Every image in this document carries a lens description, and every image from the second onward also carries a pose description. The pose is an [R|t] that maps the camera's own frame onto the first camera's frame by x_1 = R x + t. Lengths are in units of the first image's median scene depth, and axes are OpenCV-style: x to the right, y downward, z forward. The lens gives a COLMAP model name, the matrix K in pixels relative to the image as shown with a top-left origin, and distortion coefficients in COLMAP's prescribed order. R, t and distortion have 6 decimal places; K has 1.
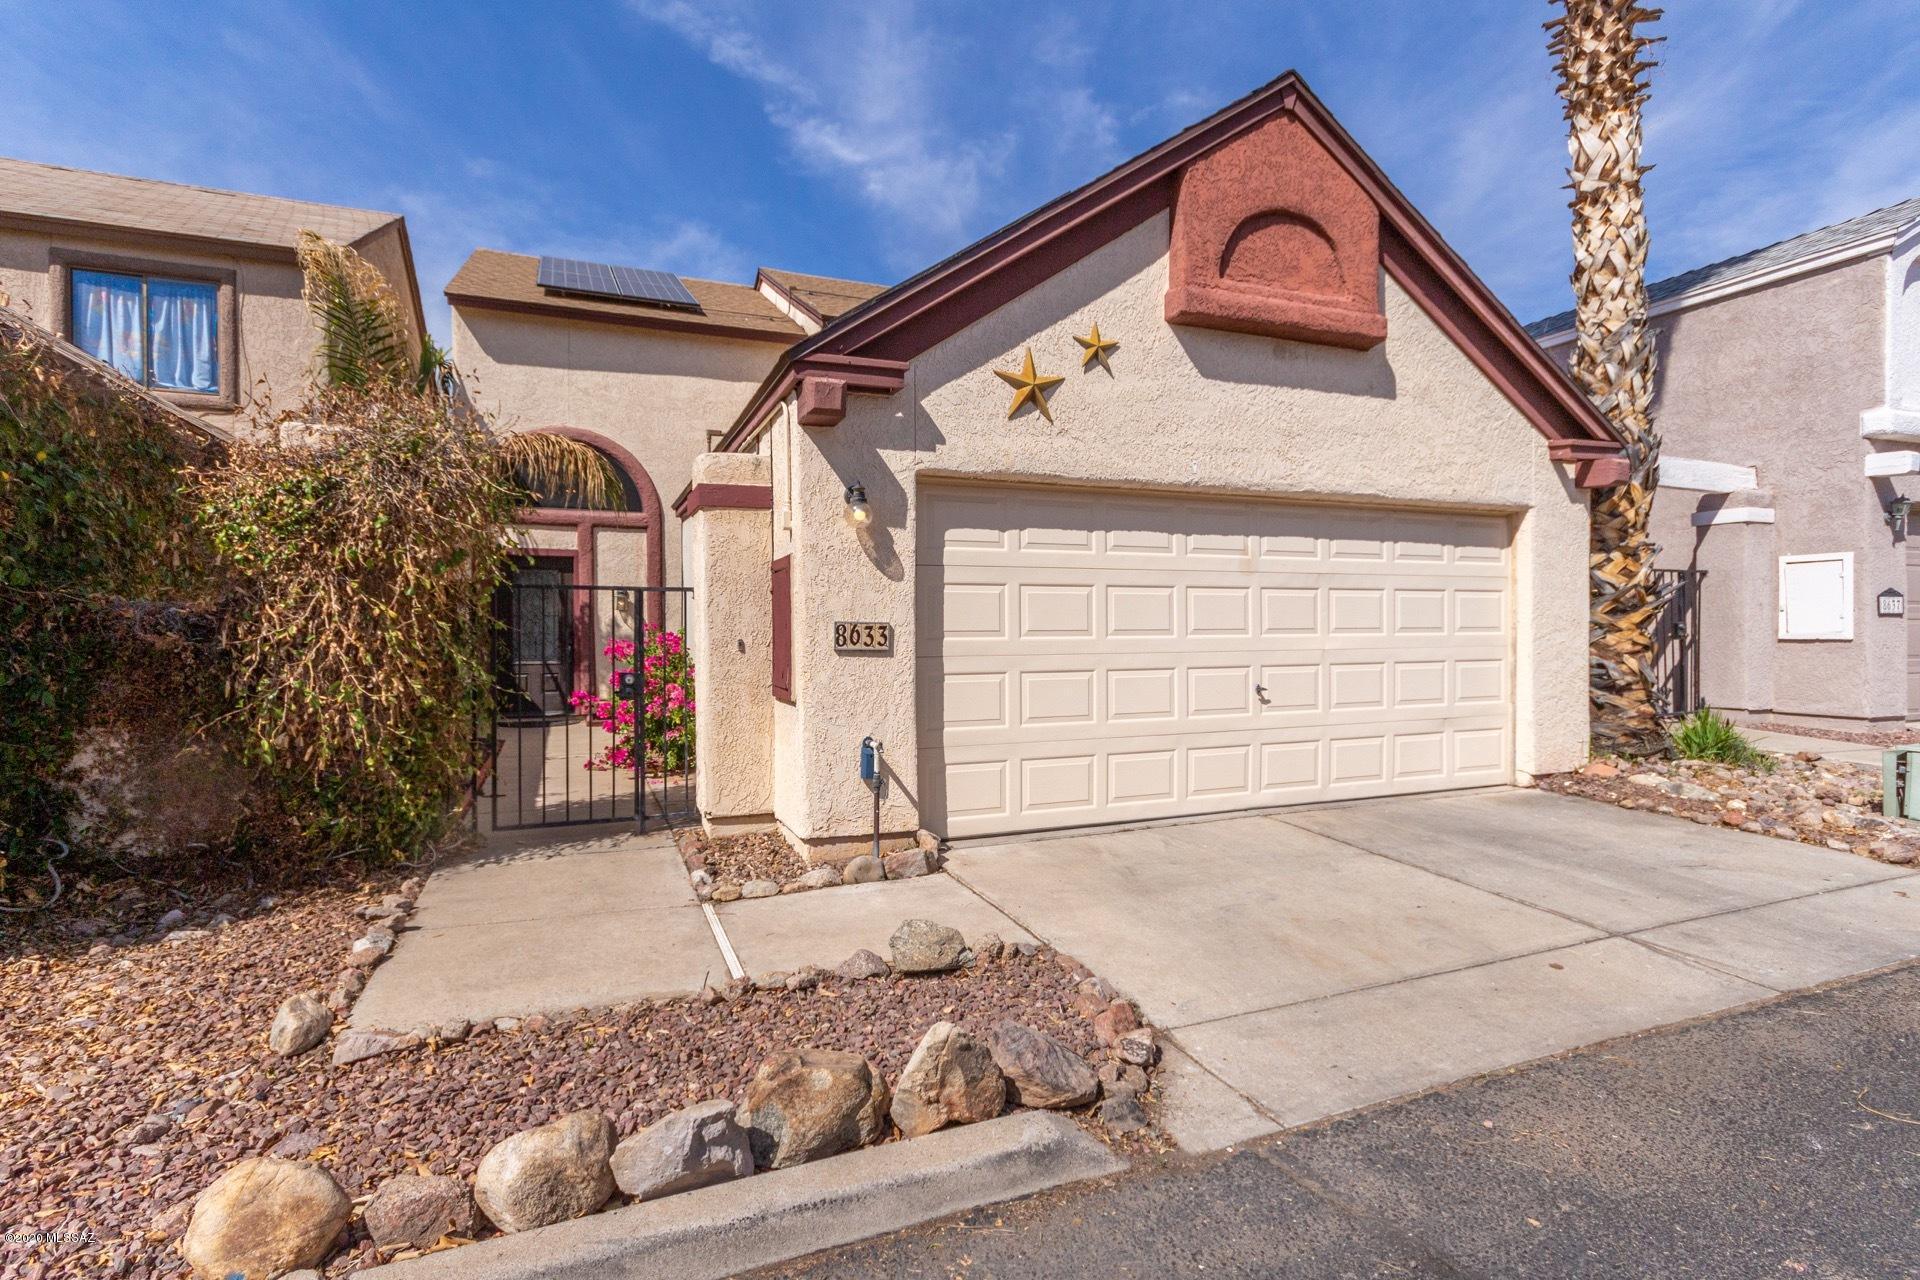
lens RADIAL K [[847.8, 0, 1002.3], [0, 847.8, 628.2], [0, 0, 1]] dist [0.022714, -0.000141]
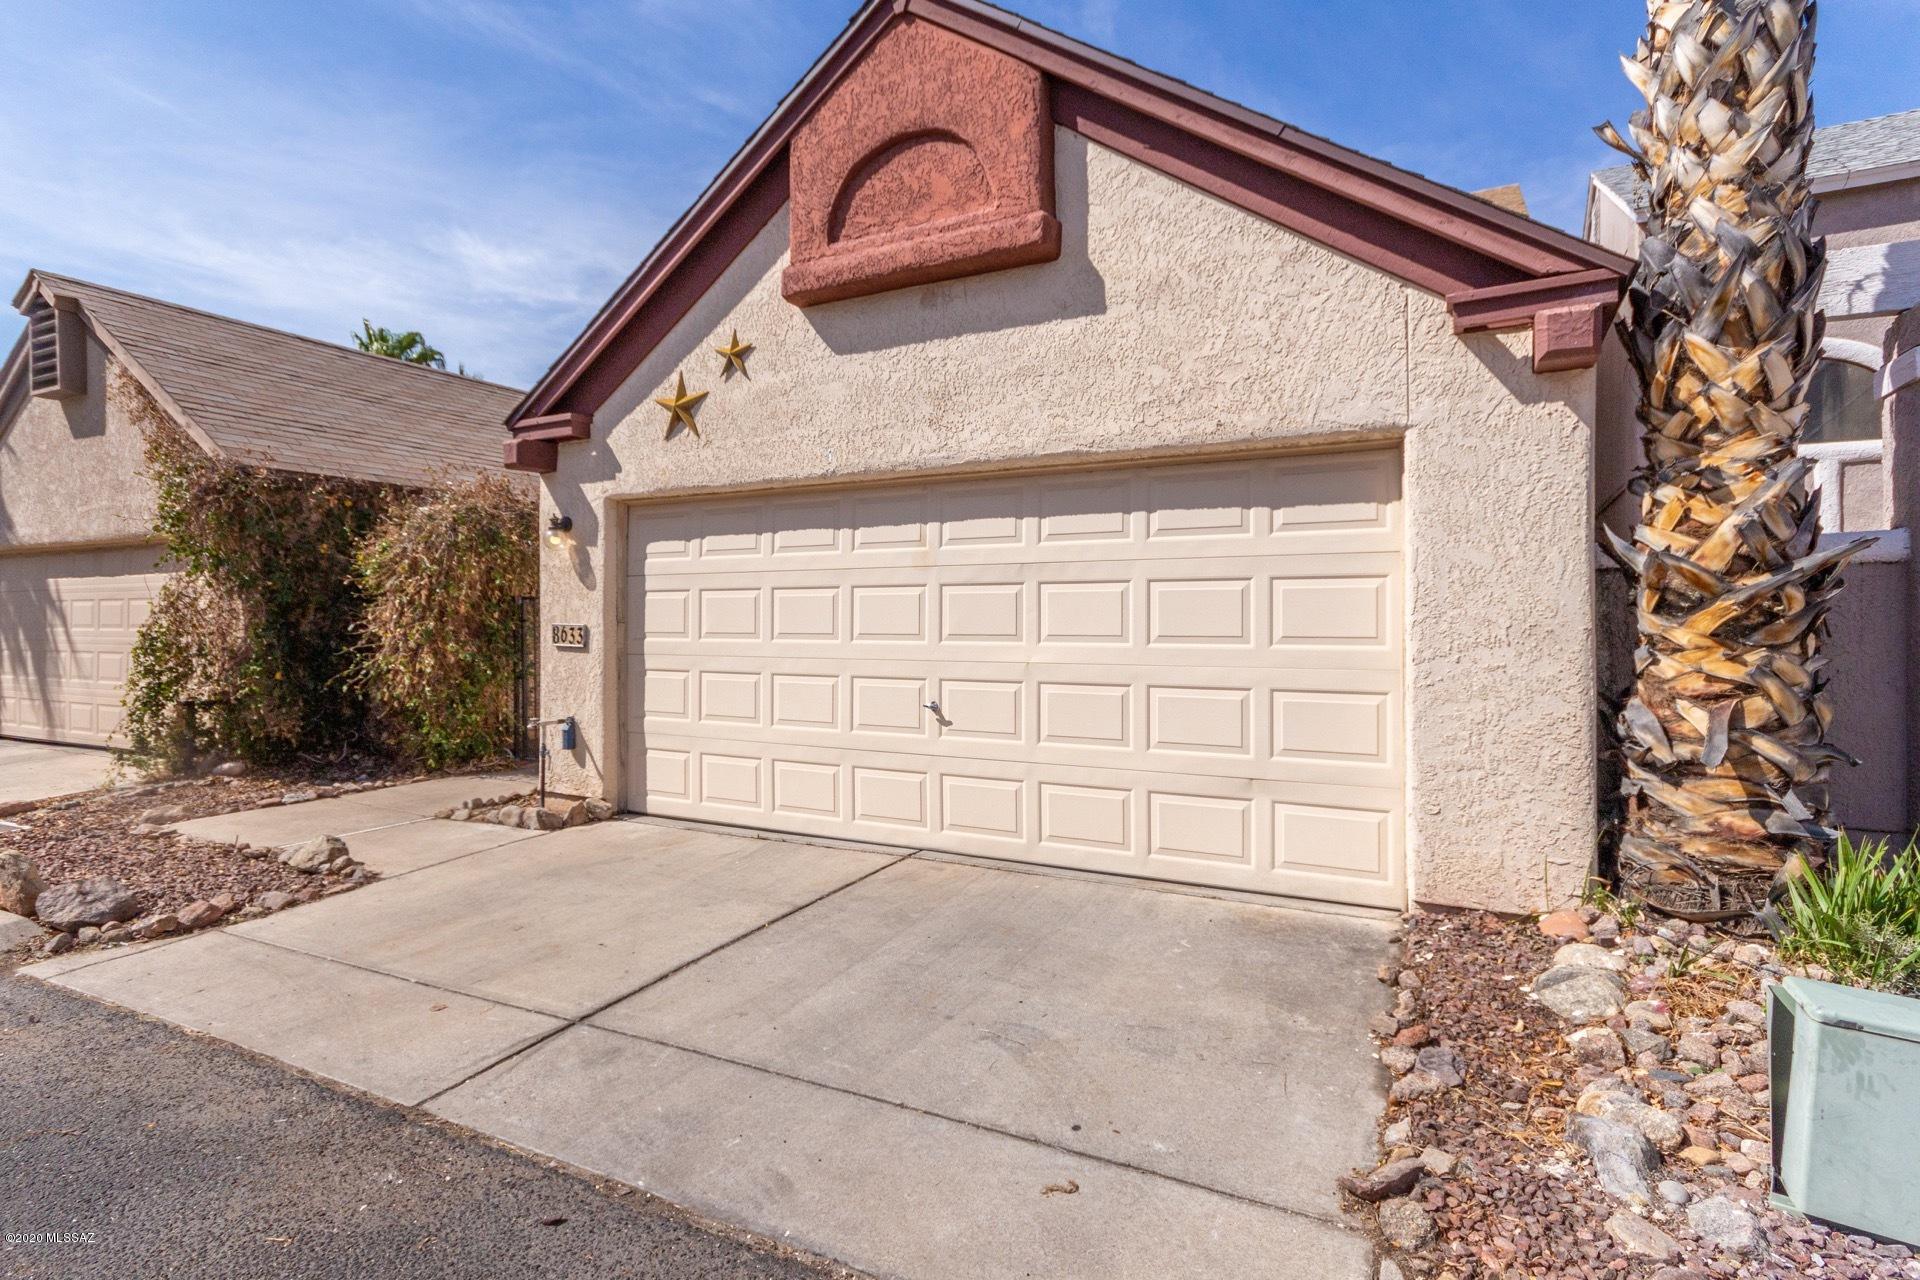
lens RADIAL K [[904.6, 0, 963.1], [0, 904.6, 617.7], [0, 0, 1]] dist [0.012333, -0.000555]
pose [[0.672343, 0.000935, -0.740239, 1.050340], [-0.006520, 0.999968, -0.004659, -0.012479], [0.740211, 0.007959, 0.672327, 0.459477]]
